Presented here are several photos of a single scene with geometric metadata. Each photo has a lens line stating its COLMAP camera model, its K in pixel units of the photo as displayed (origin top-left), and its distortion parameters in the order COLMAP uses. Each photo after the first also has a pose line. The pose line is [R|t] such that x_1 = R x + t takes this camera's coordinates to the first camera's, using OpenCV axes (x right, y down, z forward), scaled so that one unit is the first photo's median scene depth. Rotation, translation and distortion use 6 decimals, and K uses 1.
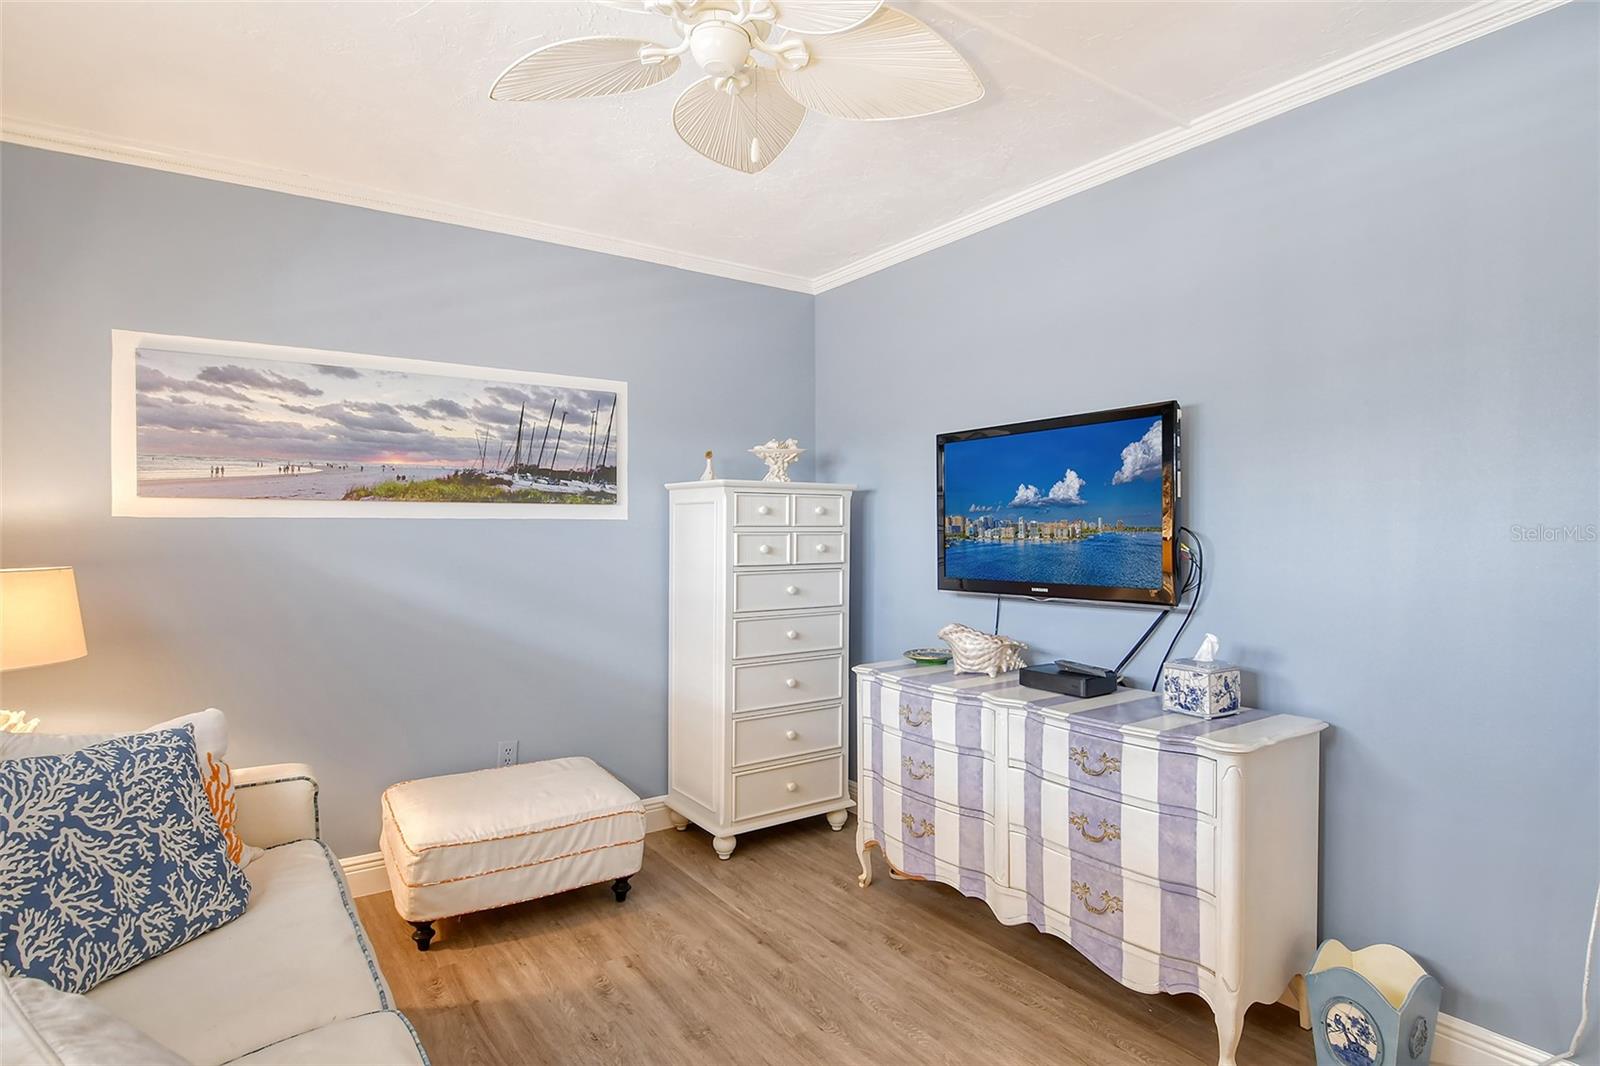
lens RADIAL K [[865.3, 0, 793.2], [0, 865.3, 540.2], [0, 0, 1]] dist [-0.005915, -0.008812]
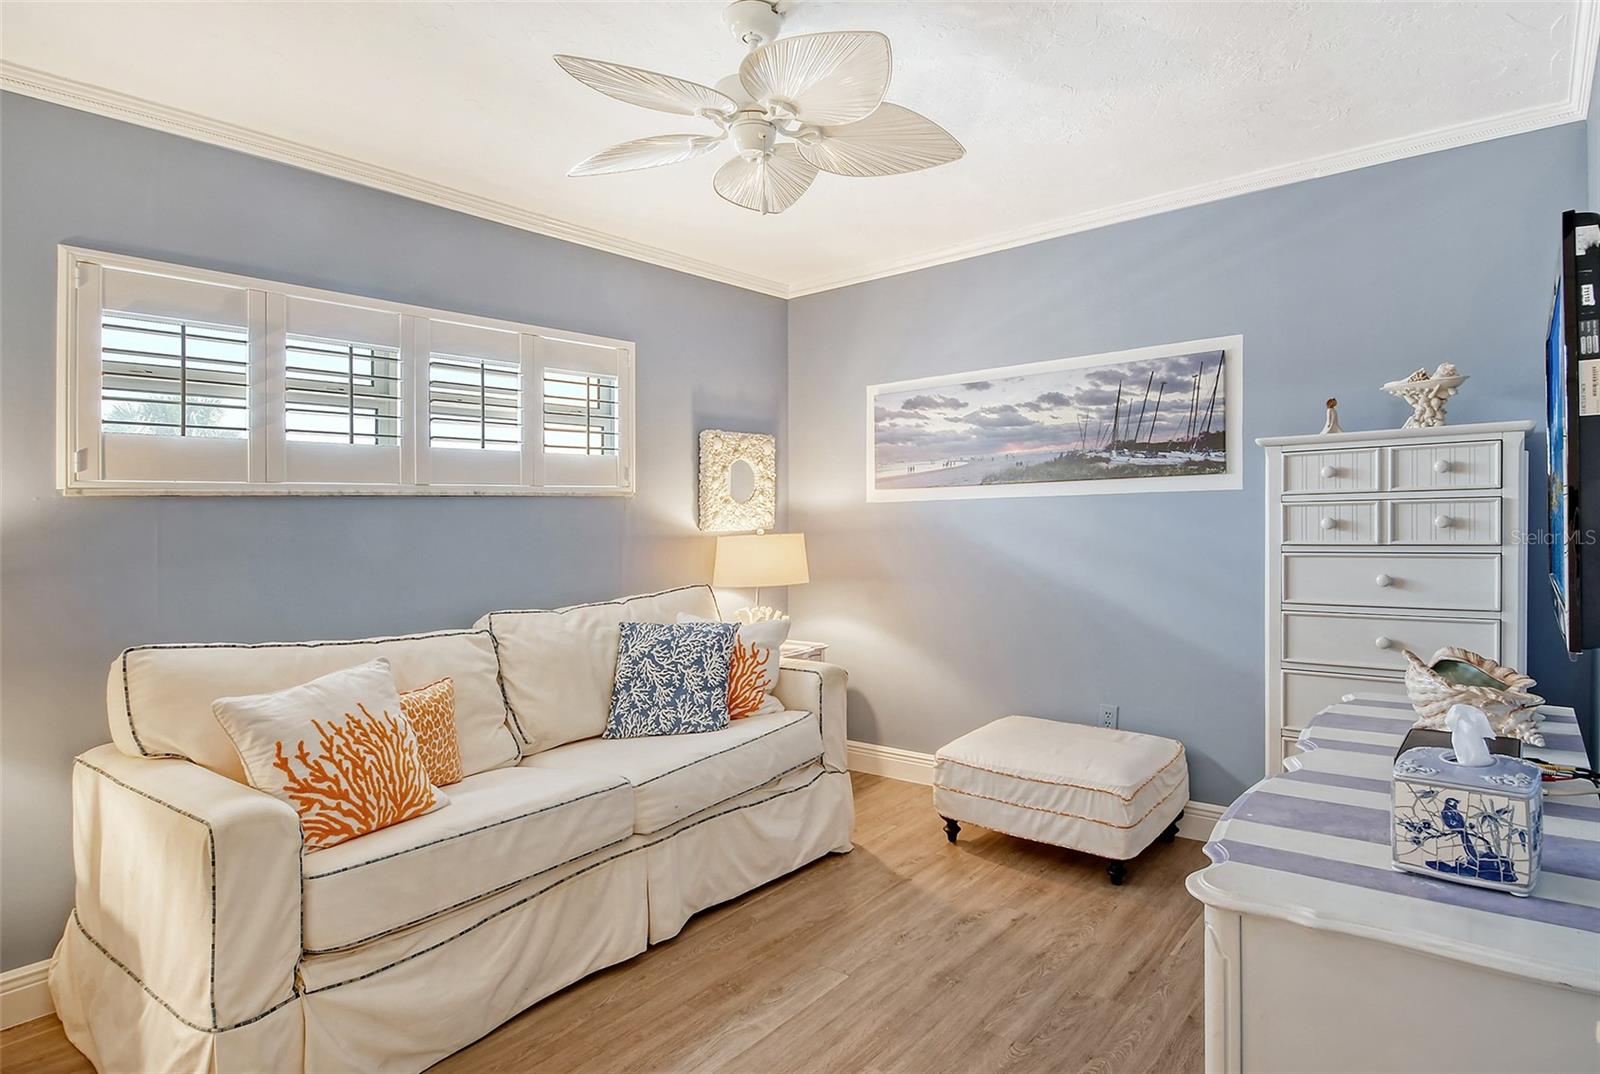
lens RADIAL K [[865.3, 0, 826.1], [0, 865.3, 504.7], [0, 0, 1]] dist [-0.005915, -0.008812]
pose [[0.282438, -0.019165, -0.959094, 0.663602], [0.012309, 0.999791, -0.016353, 0.001454], [0.959207, -0.007187, 0.282615, 0.421438]]
